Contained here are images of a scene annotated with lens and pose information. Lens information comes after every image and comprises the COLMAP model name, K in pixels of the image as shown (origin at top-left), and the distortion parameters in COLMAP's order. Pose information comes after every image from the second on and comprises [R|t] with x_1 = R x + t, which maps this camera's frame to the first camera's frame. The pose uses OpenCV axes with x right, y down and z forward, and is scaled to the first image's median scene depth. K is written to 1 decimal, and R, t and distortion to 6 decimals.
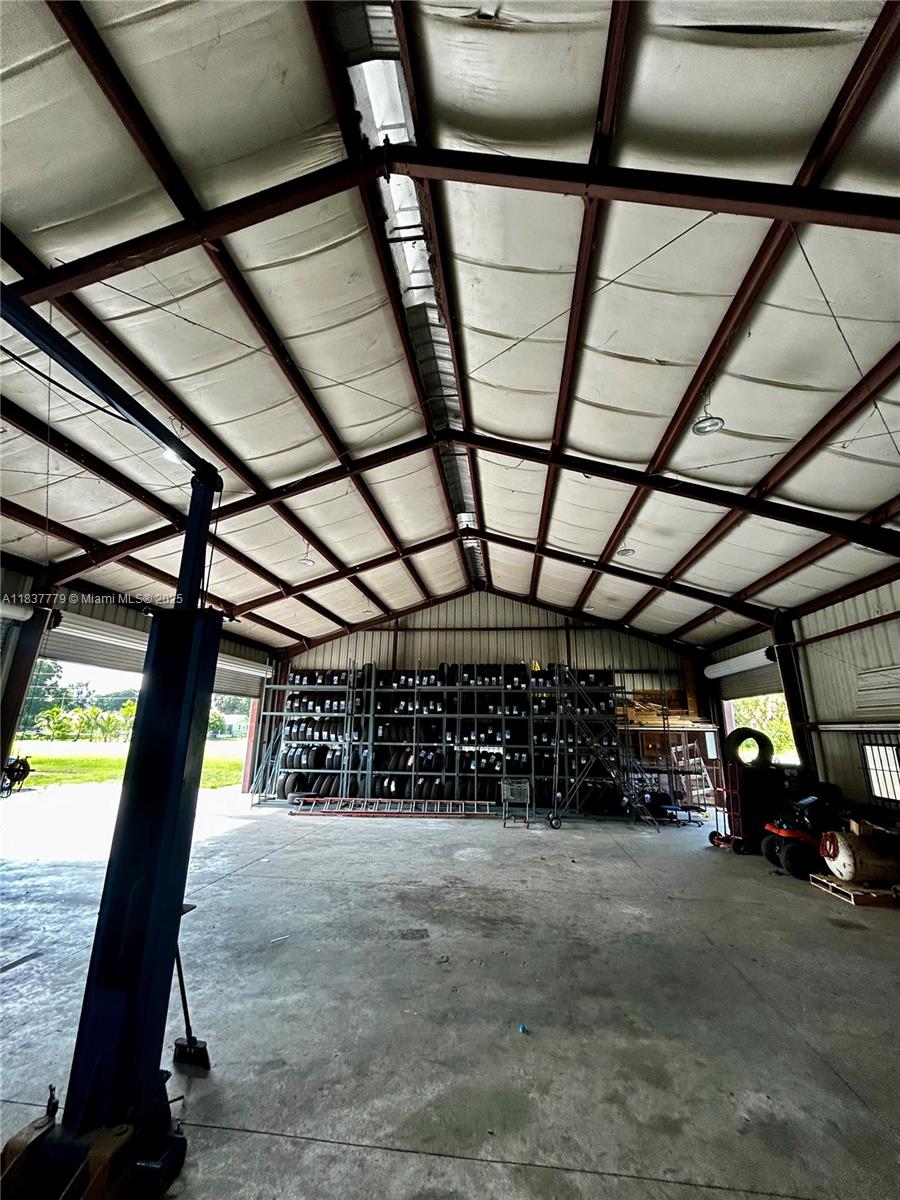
lens RADIAL K [[483.5, 0, 450.1], [0, 483.5, 600.2], [0, 0, 1]] dist [-0.005483, 0.001597]
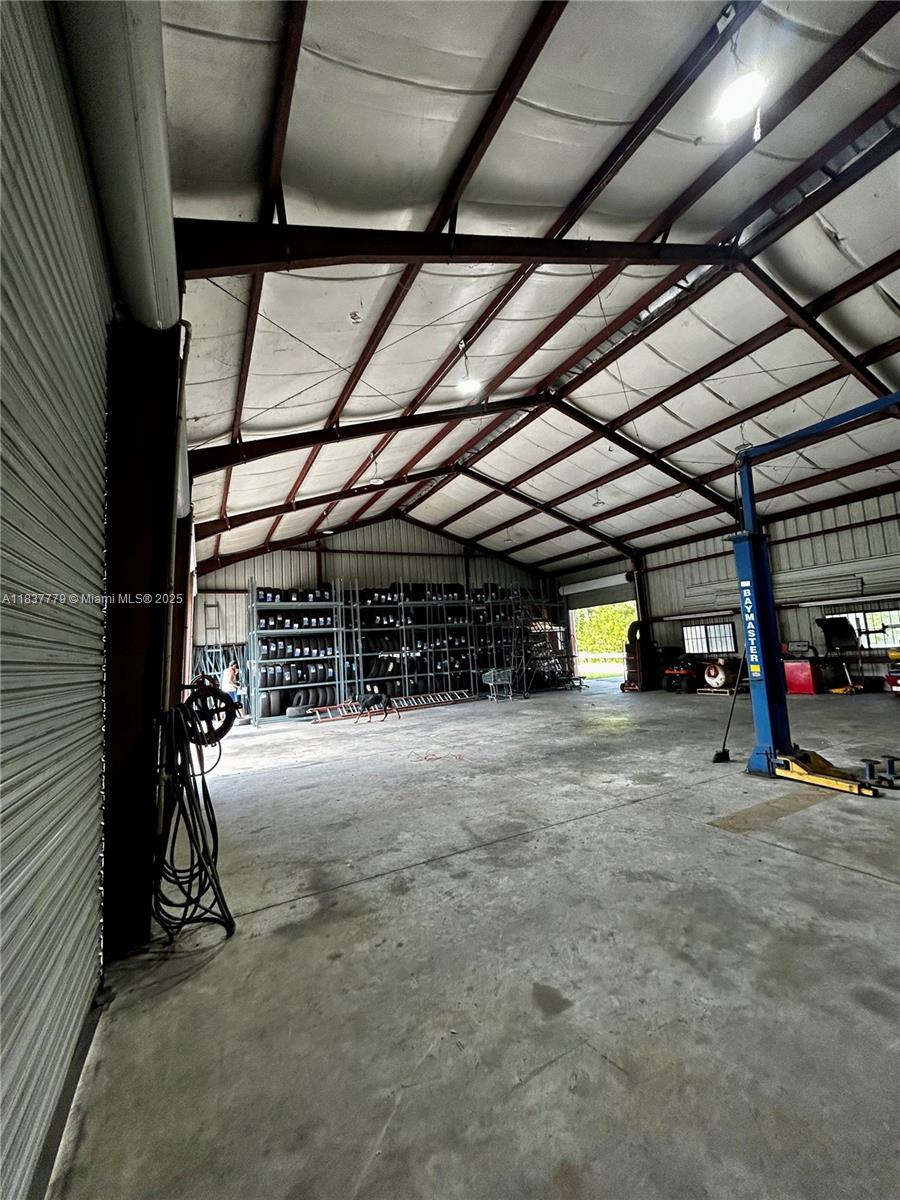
lens RADIAL K [[483.5, 0, 449.7], [0, 483.5, 597.7], [0, 0, 1]] dist [-0.005483, 0.001597]
pose [[0.819786, -0.005130, 0.572647, -0.590137], [-0.072445, 0.990997, 0.112588, 0.033718], [-0.568069, -0.133783, 0.812034, 0.026873]]
